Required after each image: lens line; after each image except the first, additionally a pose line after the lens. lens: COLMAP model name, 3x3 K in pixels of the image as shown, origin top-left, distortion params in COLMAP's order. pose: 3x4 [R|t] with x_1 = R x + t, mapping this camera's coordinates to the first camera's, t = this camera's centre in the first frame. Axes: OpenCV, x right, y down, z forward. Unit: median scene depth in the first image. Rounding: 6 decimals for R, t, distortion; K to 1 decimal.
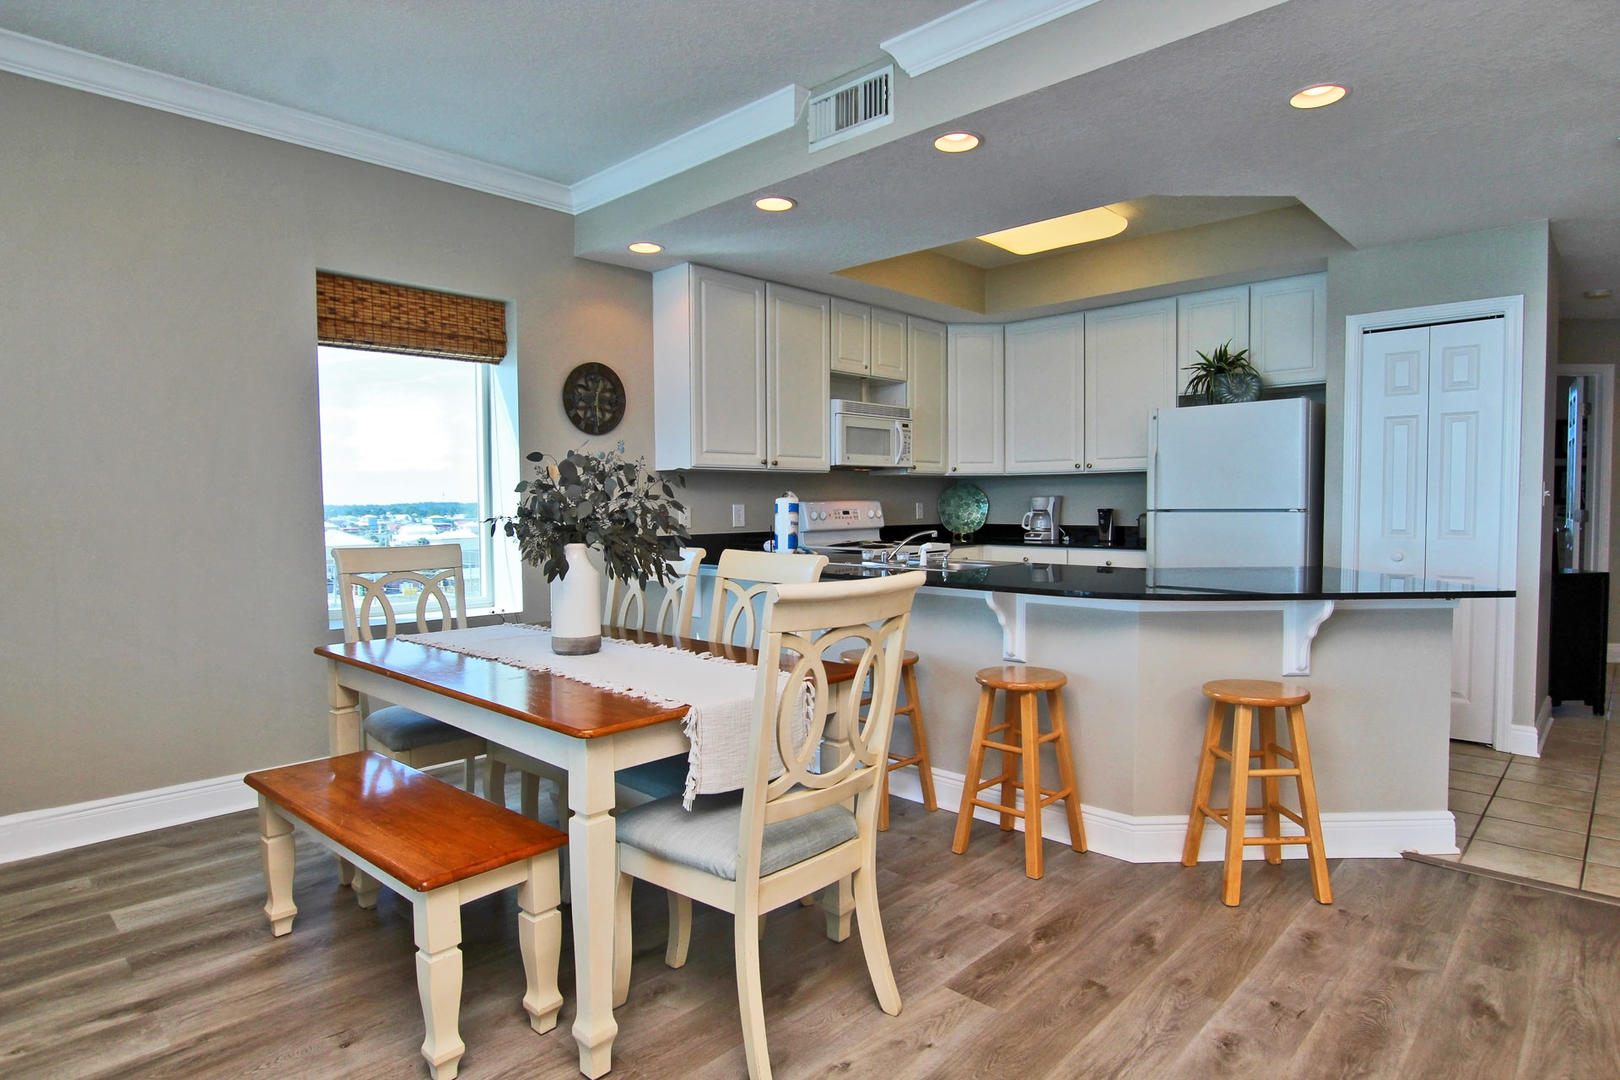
lens RADIAL K [[904.4, 0, 810.0], [0, 904.4, 540.0], [0, 0, 1]] dist [-0.004536, -0.000693]
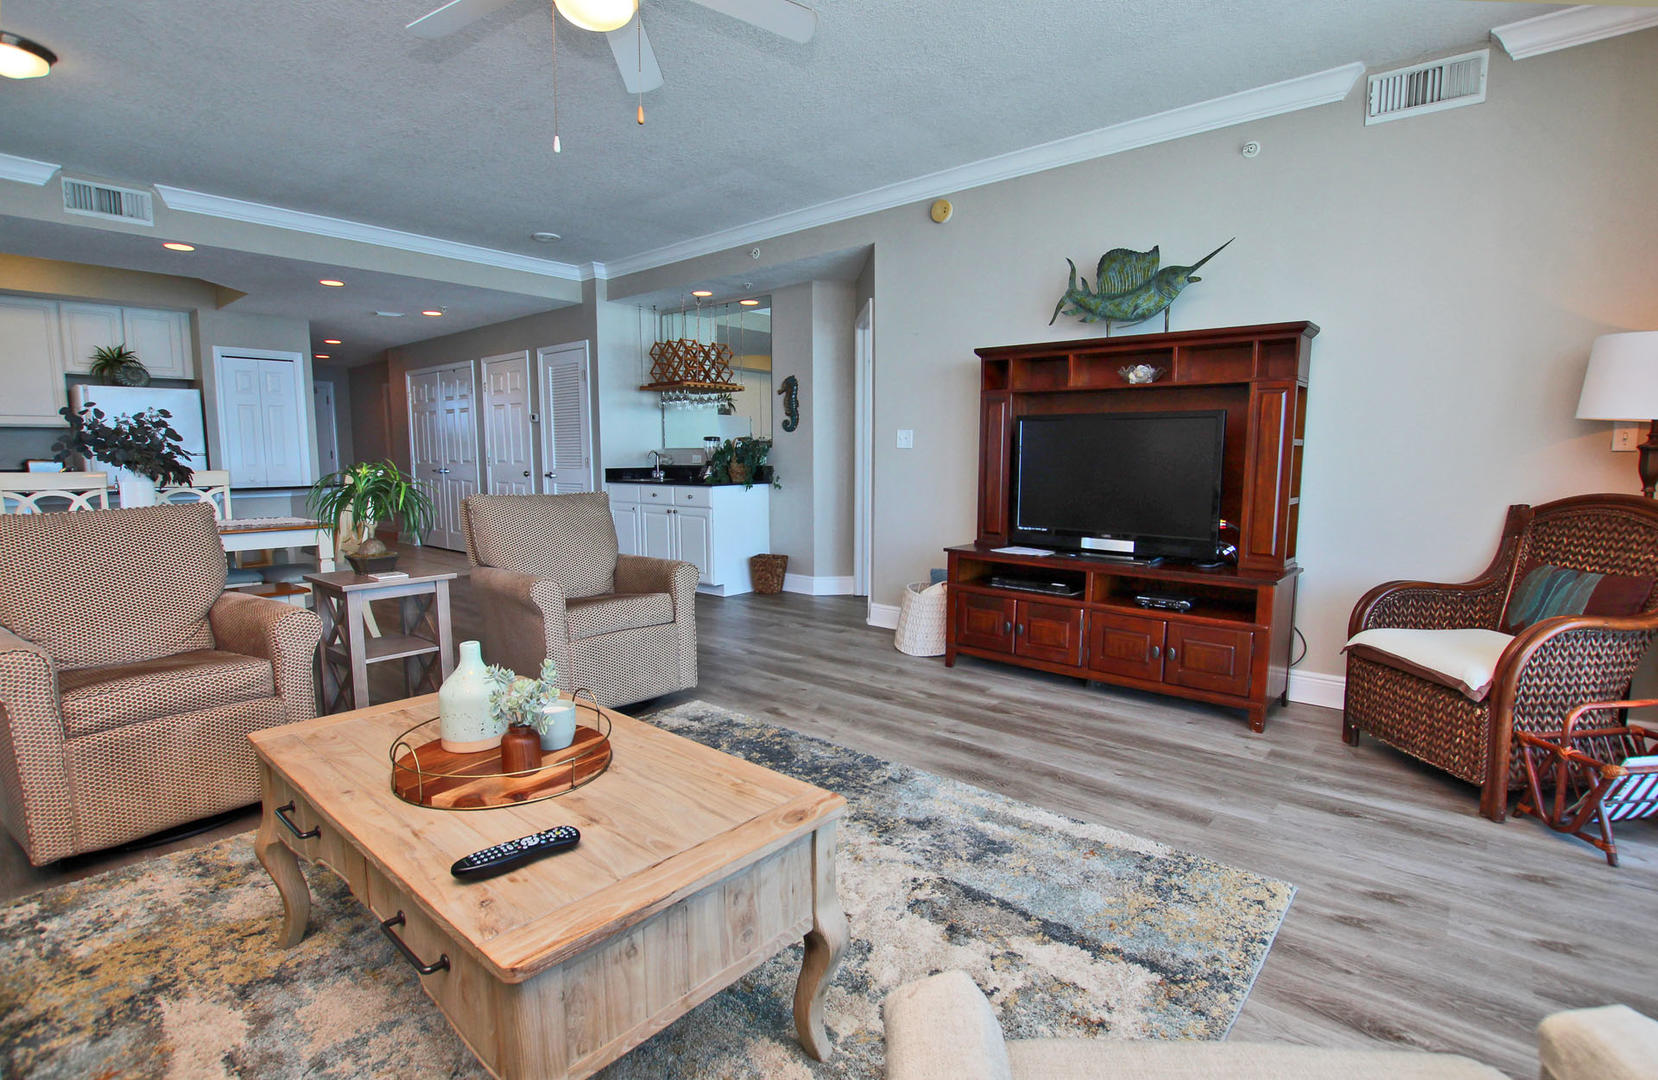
lens RADIAL K [[792.2, 0, 835.0], [0, 792.2, 549.1], [0, 0, 1]] dist [-0.041324, 0.009145]
pose [[-0.045475, -0.114212, 0.992415, -0.902081], [0.041494, 0.992370, 0.116108, 0.021123], [-0.998103, 0.046459, -0.040389, -0.127405]]
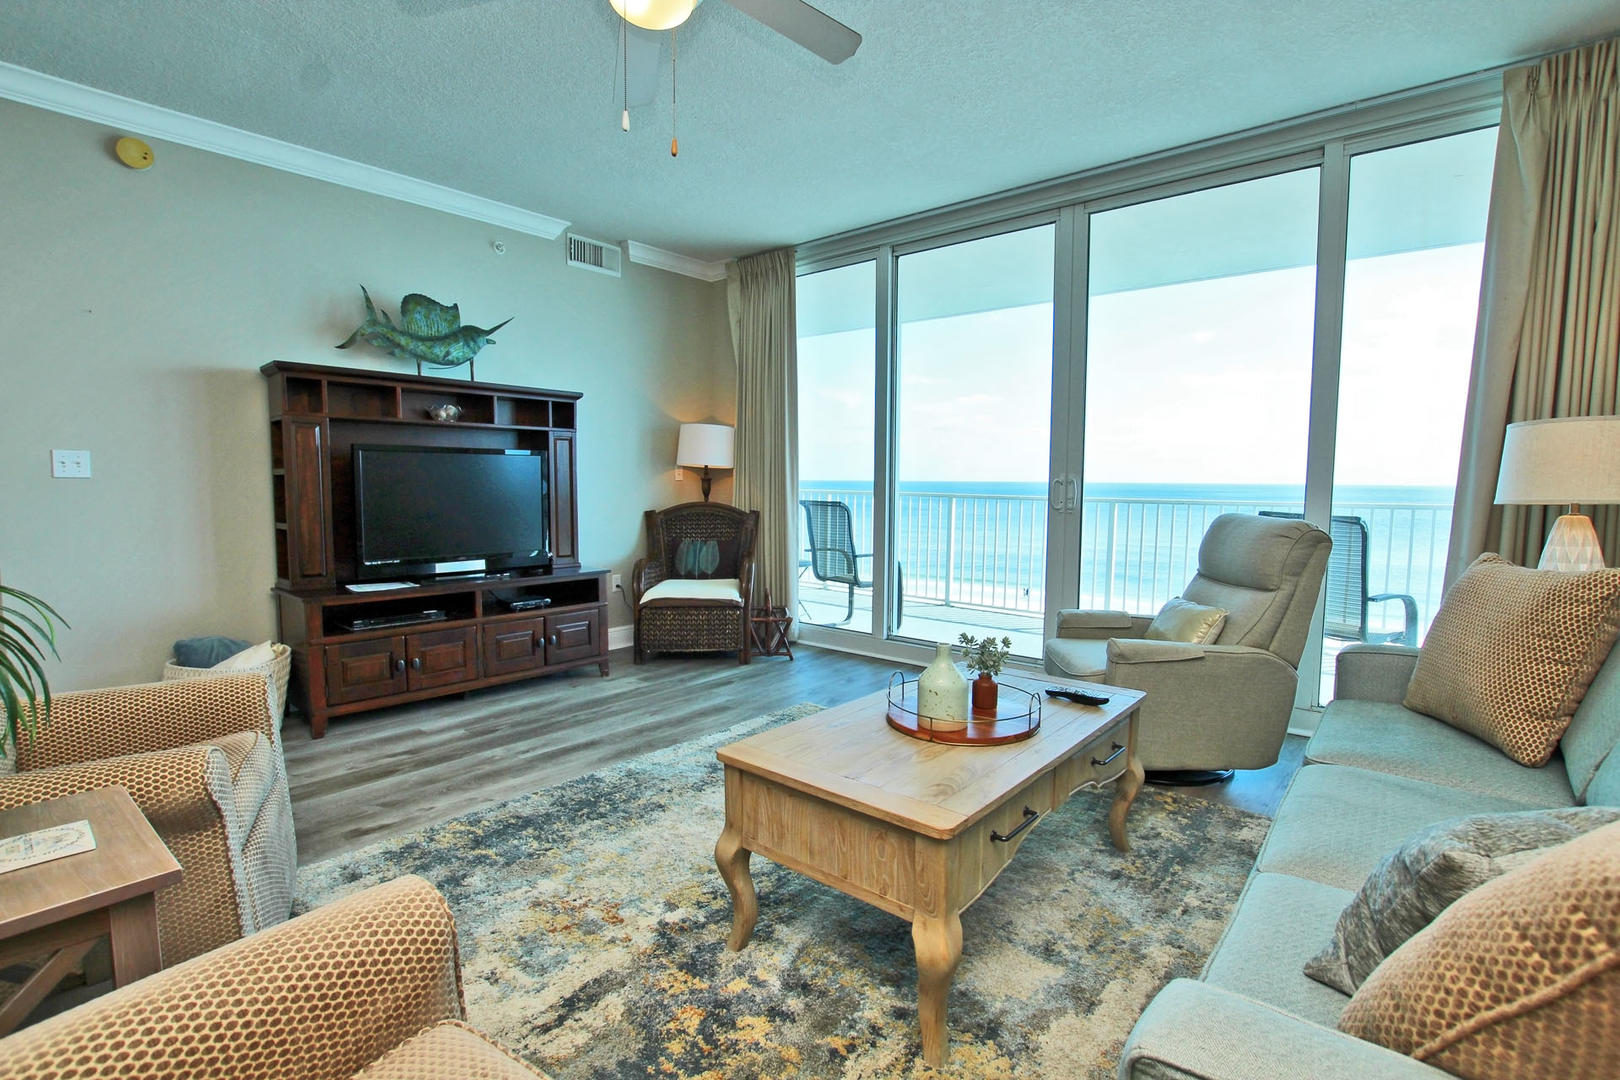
lens RADIAL K [[754.0, 0, 812.2], [0, 754.0, 543.3], [0, 0, 1]] dist [-0.024788, 0.000962]
pose [[-0.998749, 0.005071, -0.049741, -0.511302], [-0.001208, 0.992107, 0.125391, -0.007568], [0.049985, 0.125294, -0.990860, 0.362751]]
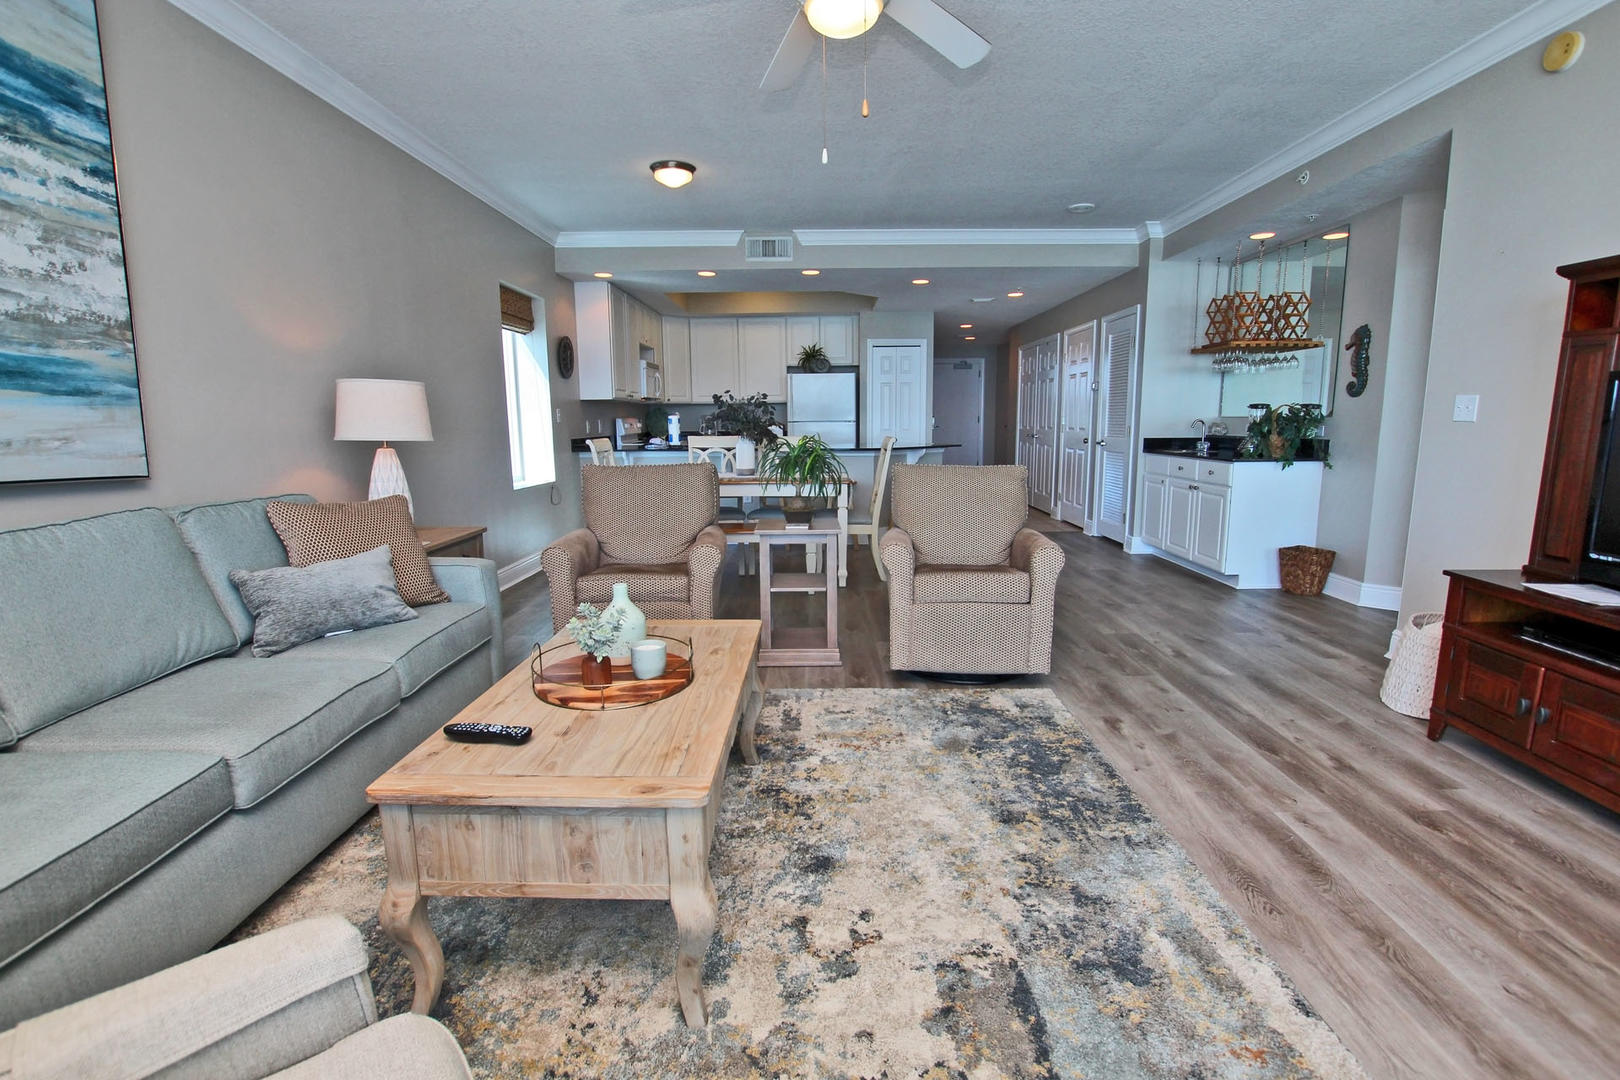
lens RADIAL K [[754.0, 0, 812.2], [0, 754.0, 543.3], [0, 0, 1]] dist [-0.024788, 0.000962]
pose [[0.740680, -0.111204, 0.662591, -0.778705], [0.032036, 0.990931, 0.130498, 0.017813], [-0.671094, -0.075430, 0.737525, -0.351750]]
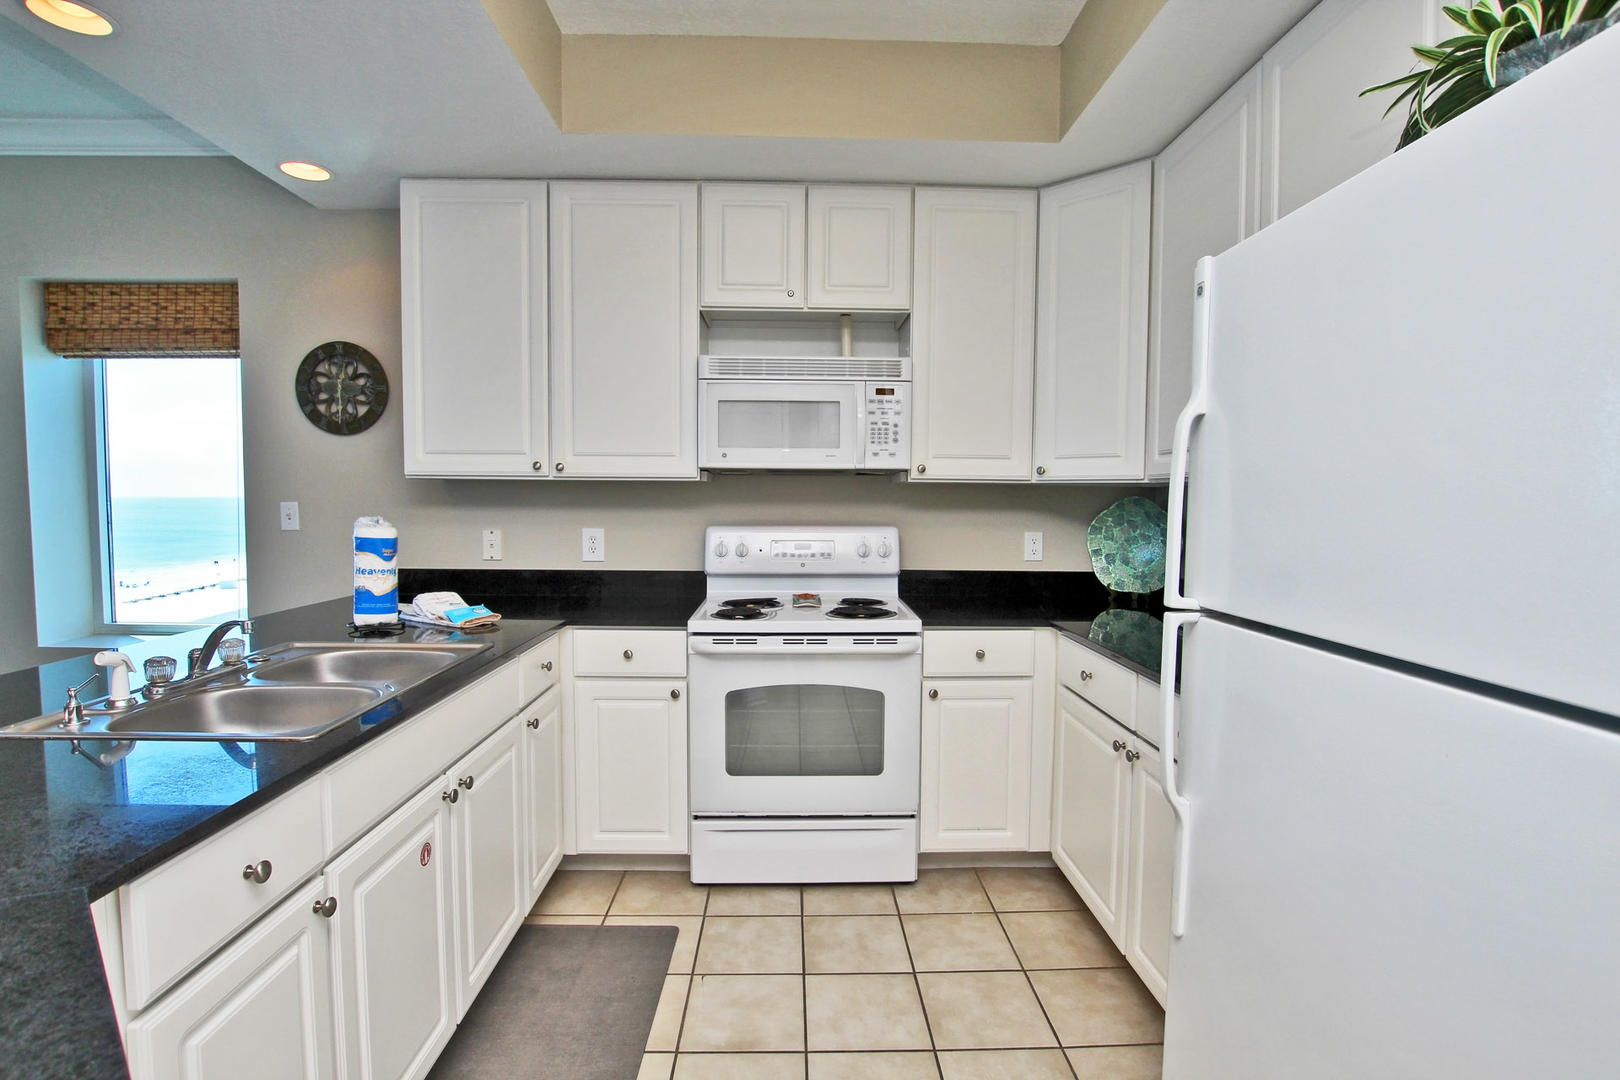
lens RADIAL K [[754.0, 0, 812.2], [0, 754.0, 543.3], [0, 0, 1]] dist [-0.024788, 0.000962]
pose [[0.710592, 0.050774, -0.701769, 0.449227], [-0.043943, 0.998648, 0.027758, -0.053521], [0.702230, 0.011113, 0.711863, 0.745025]]
